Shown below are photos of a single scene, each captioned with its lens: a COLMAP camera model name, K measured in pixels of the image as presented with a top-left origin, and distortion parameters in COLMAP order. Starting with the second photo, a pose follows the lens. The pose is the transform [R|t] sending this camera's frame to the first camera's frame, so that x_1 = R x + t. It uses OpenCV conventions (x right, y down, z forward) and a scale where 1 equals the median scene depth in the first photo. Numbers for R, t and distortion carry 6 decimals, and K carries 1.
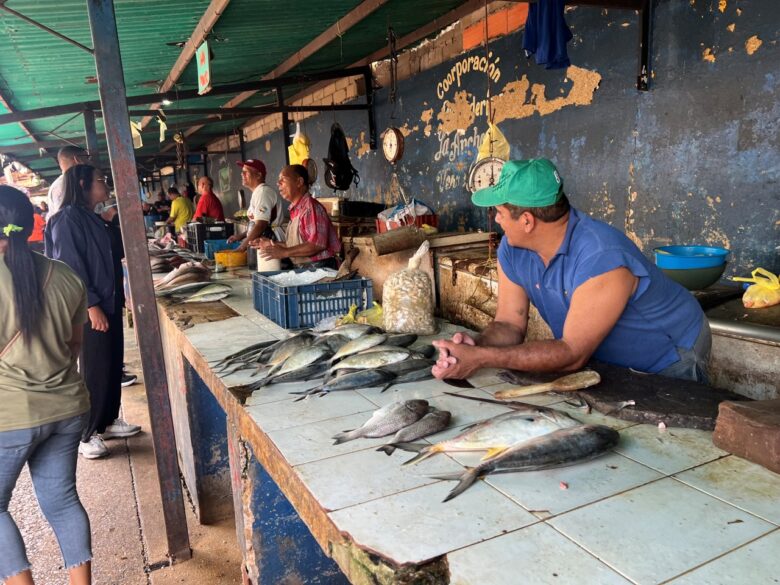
lens RADIAL K [[585.6, 0, 399.6], [0, 585.6, 292.7], [0, 0, 1]] dist [0.052914, -0.060557]
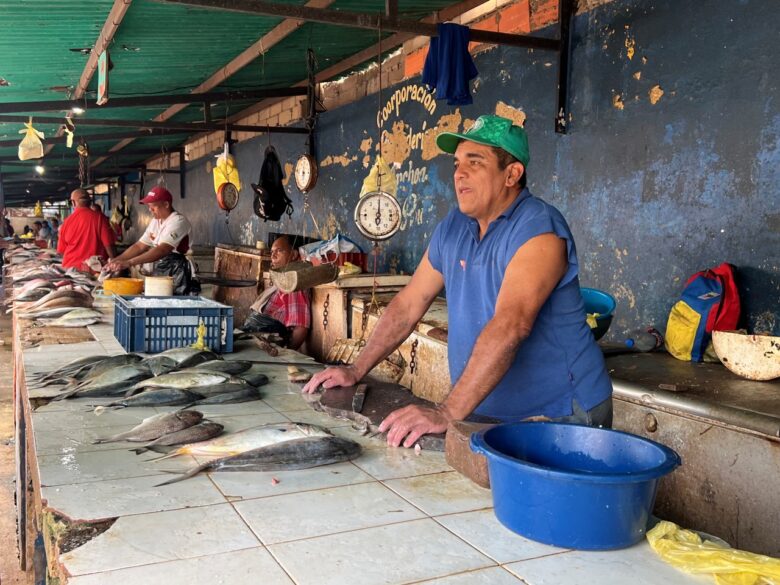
lens RADIAL K [[710.9, 0, 390.0], [0, 710.9, 292.5], [0, 0, 1]] dist [0.107678, -0.190040]
pose [[0.997808, 0.066053, 0.004135, 0.108827], [-0.065437, 0.993994, -0.087715, 0.019703], [-0.009904, 0.087252, 0.996137, -0.081369]]
